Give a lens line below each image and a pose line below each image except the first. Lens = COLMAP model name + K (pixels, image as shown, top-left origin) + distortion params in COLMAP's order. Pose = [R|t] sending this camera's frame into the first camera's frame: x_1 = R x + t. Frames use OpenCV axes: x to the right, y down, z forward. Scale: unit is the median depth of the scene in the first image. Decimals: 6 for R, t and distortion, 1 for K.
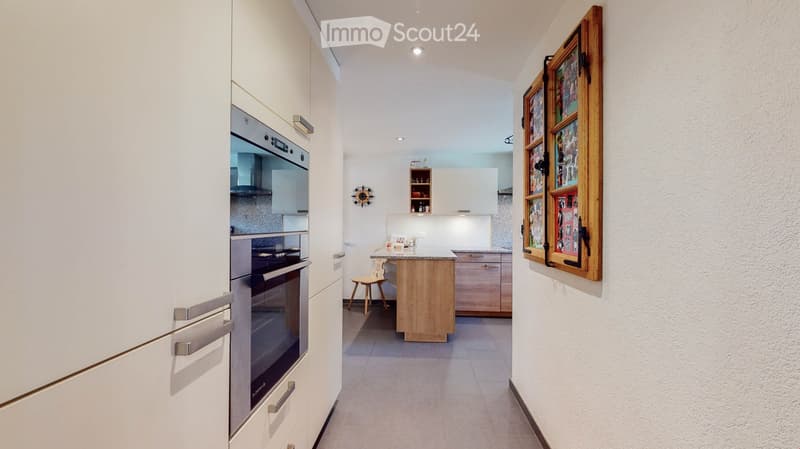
lens RADIAL K [[301.9, 0, 401.6], [0, 301.9, 225.5], [0, 0, 1]] dist [-0.009818, 0.000463]
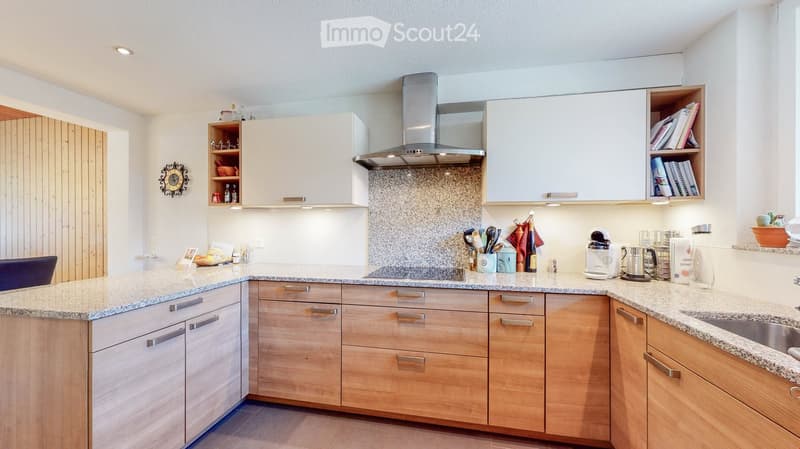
lens RADIAL K [[301.9, 0, 401.3], [0, 301.9, 225.2], [0, 0, 1]] dist [-0.009818, 0.000463]
pose [[0.996456, -0.005738, -0.083923, 0.456708], [0.005515, 0.999981, -0.002896, 0.000014], [0.083938, 0.002423, 0.996468, 0.519644]]
